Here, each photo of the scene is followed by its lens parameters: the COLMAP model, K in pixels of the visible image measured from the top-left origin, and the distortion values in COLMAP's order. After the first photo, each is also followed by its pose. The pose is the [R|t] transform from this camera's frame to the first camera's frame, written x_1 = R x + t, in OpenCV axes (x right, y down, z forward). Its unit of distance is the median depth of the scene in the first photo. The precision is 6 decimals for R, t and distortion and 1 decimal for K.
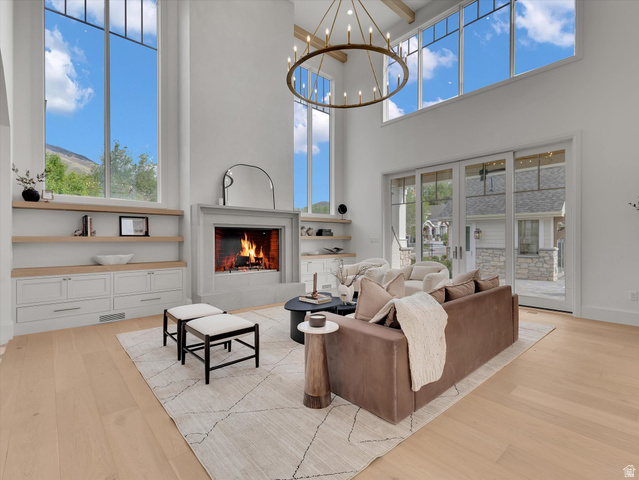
lens RADIAL K [[310.2, 0, 320.0], [0, 310.2, 238.7], [0, 0, 1]] dist [0.002790, 0.000116]
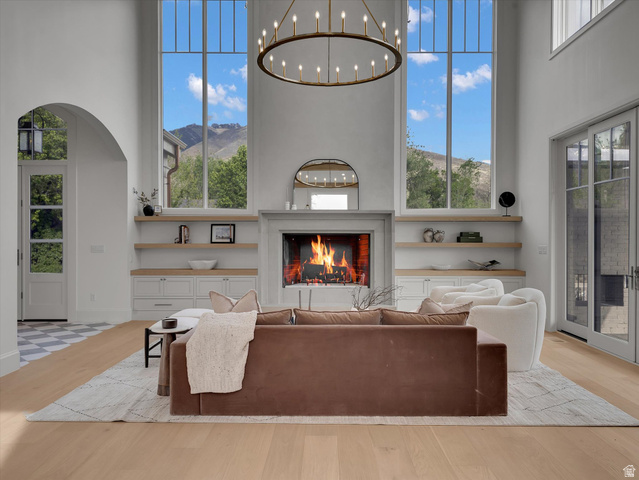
lens RADIAL K [[486.6, 0, 316.7], [0, 486.6, 238.4], [0, 0, 1]] dist [0.036283, -0.002423]
pose [[0.735690, -0.000763, -0.677318, 0.695883], [-0.002140, 0.999992, -0.003450, -0.018004], [0.677315, 0.003987, 0.735682, 0.010629]]
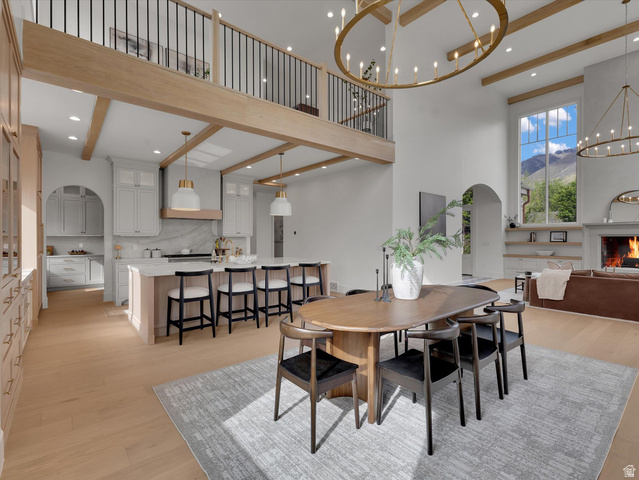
lens RADIAL K [[310.2, 0, 320.5], [0, 310.2, 239.6], [0, 0, 1]] dist [0.002790, 0.000116]
pose [[-0.030596, 0.001041, -0.999531, 1.246019], [-0.008391, 0.999964, 0.001298, -0.012218], [0.999497, 0.008427, -0.030586, -0.358421]]
